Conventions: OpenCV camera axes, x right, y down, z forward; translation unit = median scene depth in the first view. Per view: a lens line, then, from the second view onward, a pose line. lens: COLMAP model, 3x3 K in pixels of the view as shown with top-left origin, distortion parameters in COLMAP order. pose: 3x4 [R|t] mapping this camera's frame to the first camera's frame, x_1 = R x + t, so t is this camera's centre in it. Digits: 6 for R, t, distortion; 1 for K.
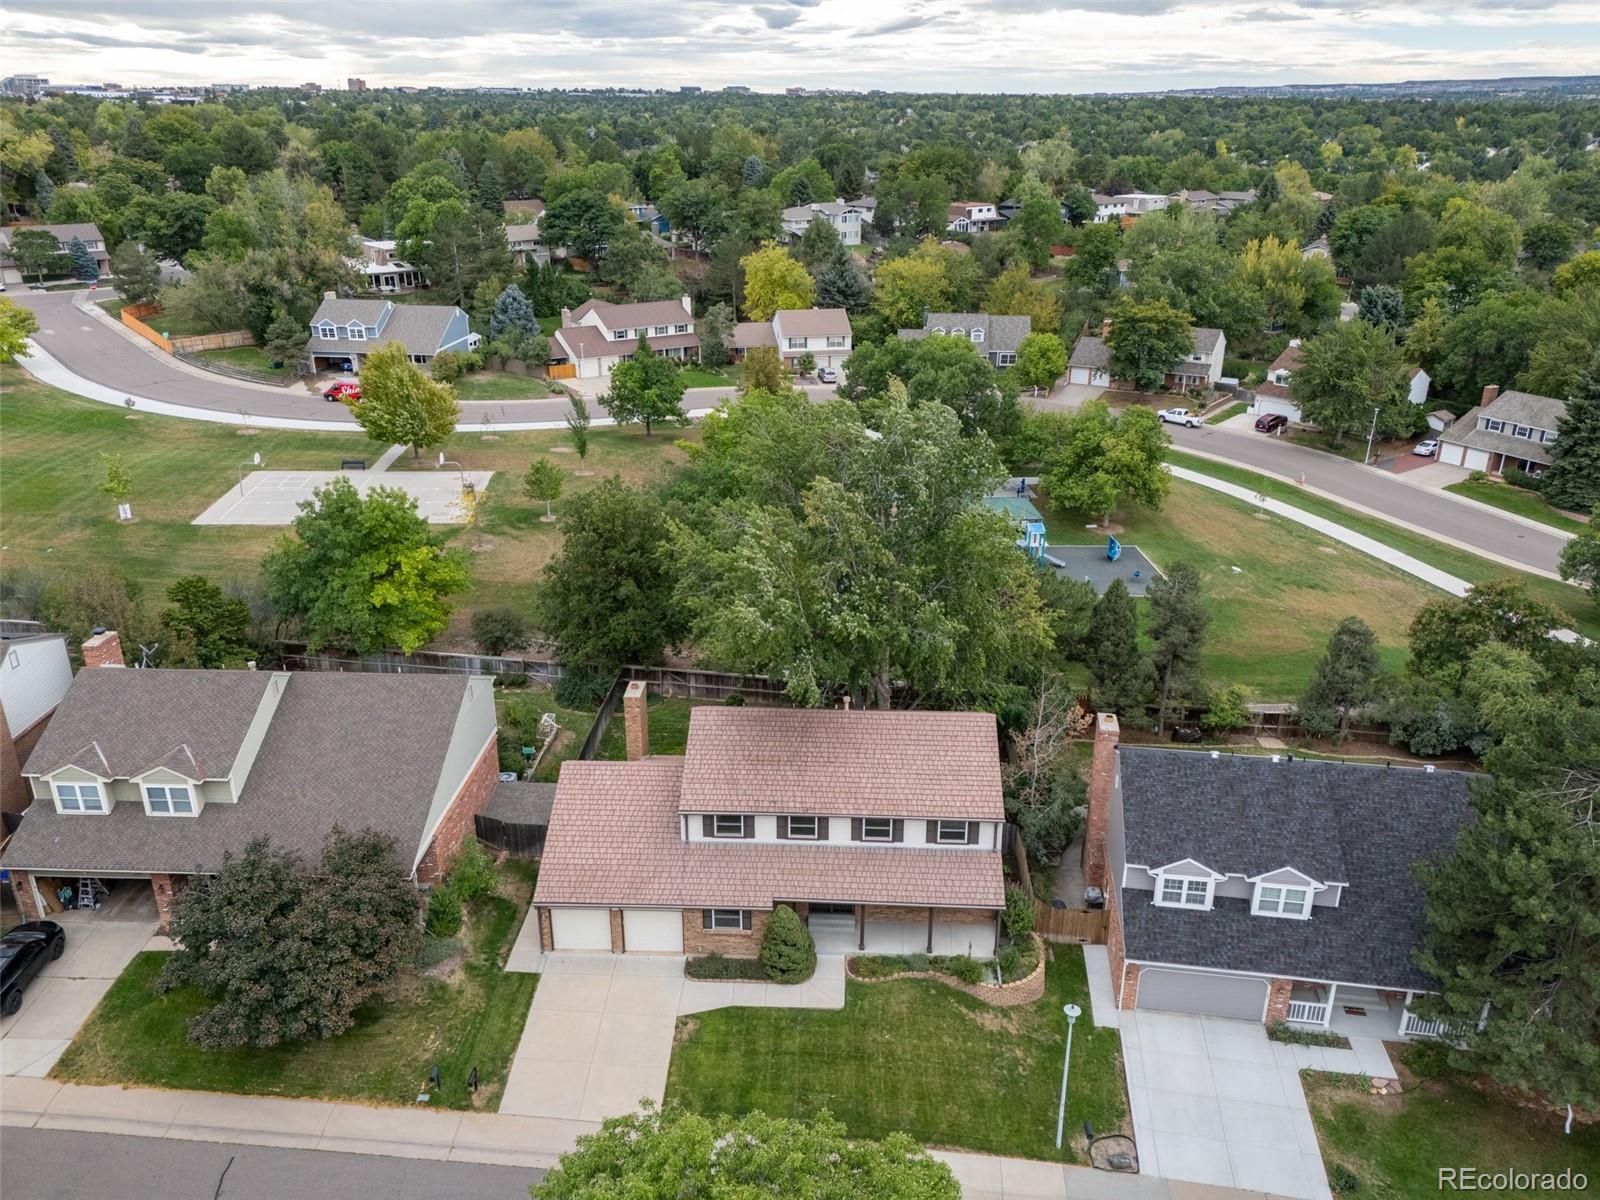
lens RADIAL K [[1192.9, 0, 813.9], [0, 1192.9, 601.9], [0, 0, 1]] dist [0.068331, -0.056895]
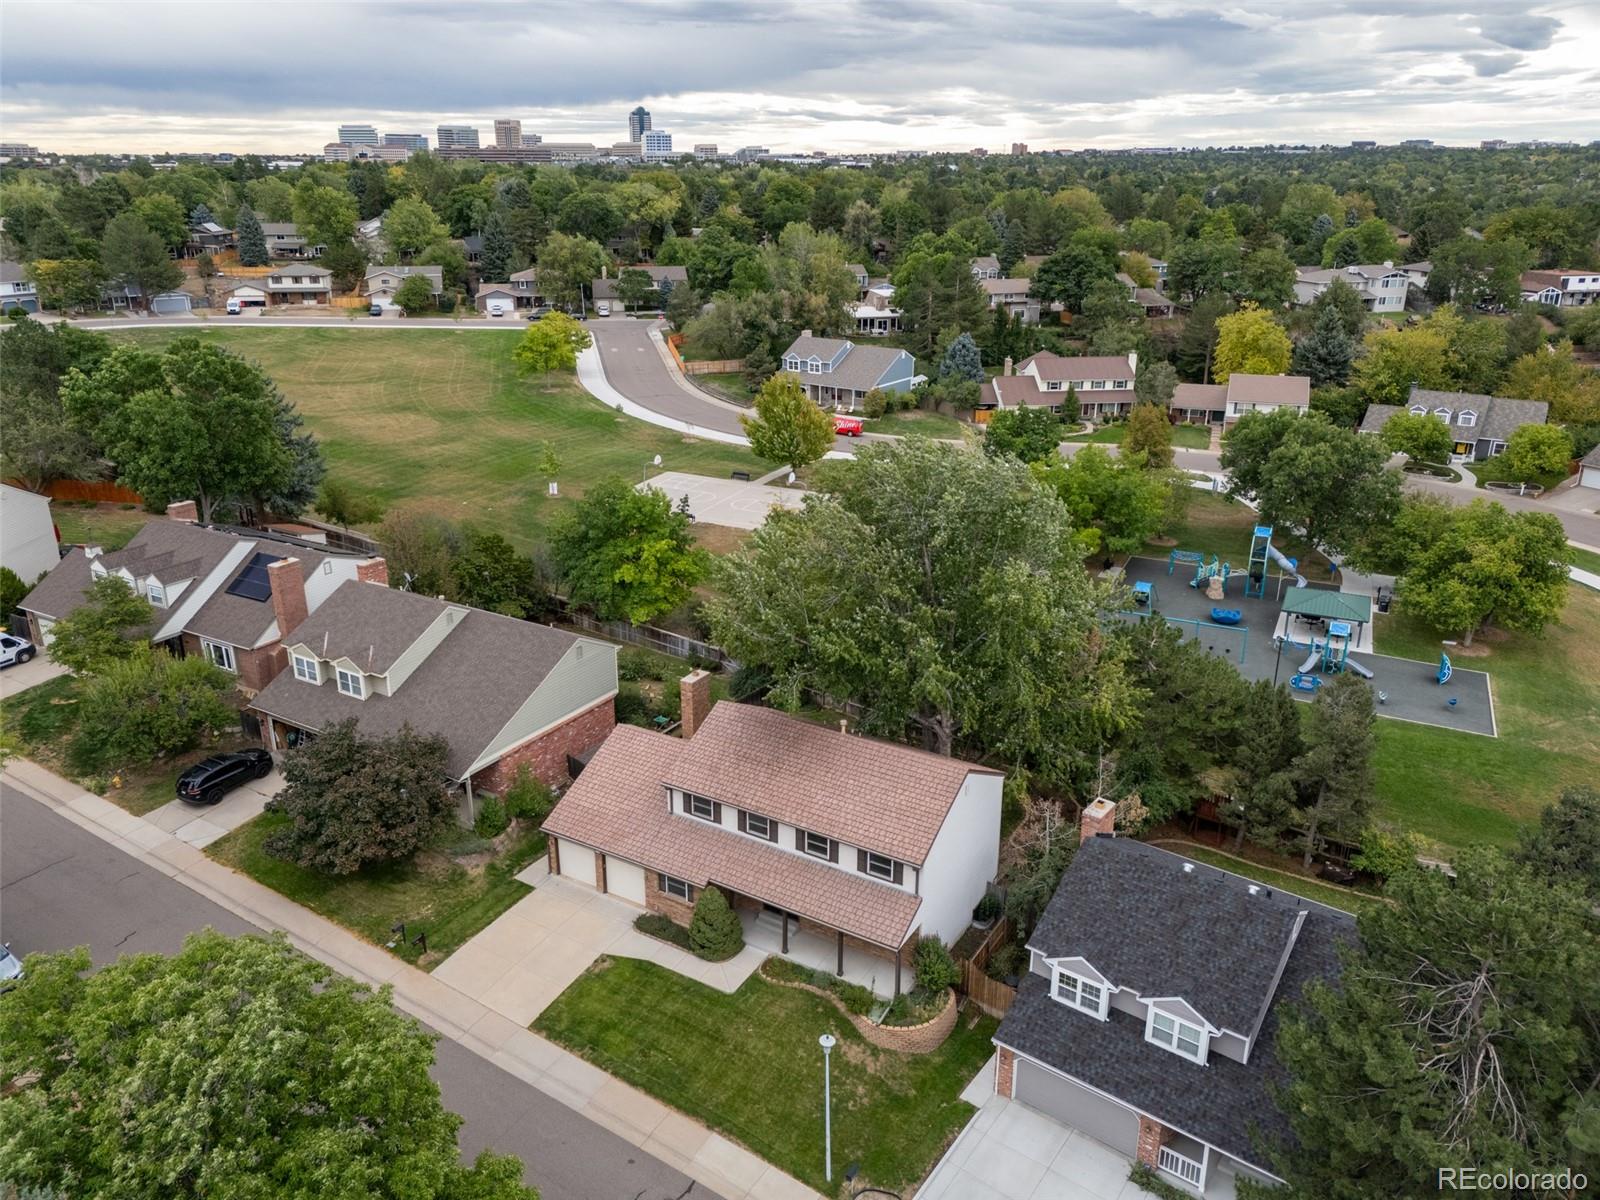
lens RADIAL K [[1192.9, 0, 810.1], [0, 1192.9, 608.5], [0, 0, 1]] dist [0.068331, -0.056895]
pose [[0.870846, 0.167248, -0.462229, 0.202817], [-0.184643, 0.982775, 0.007727, -0.008454], [0.455559, 0.078618, 0.886727, 0.020481]]
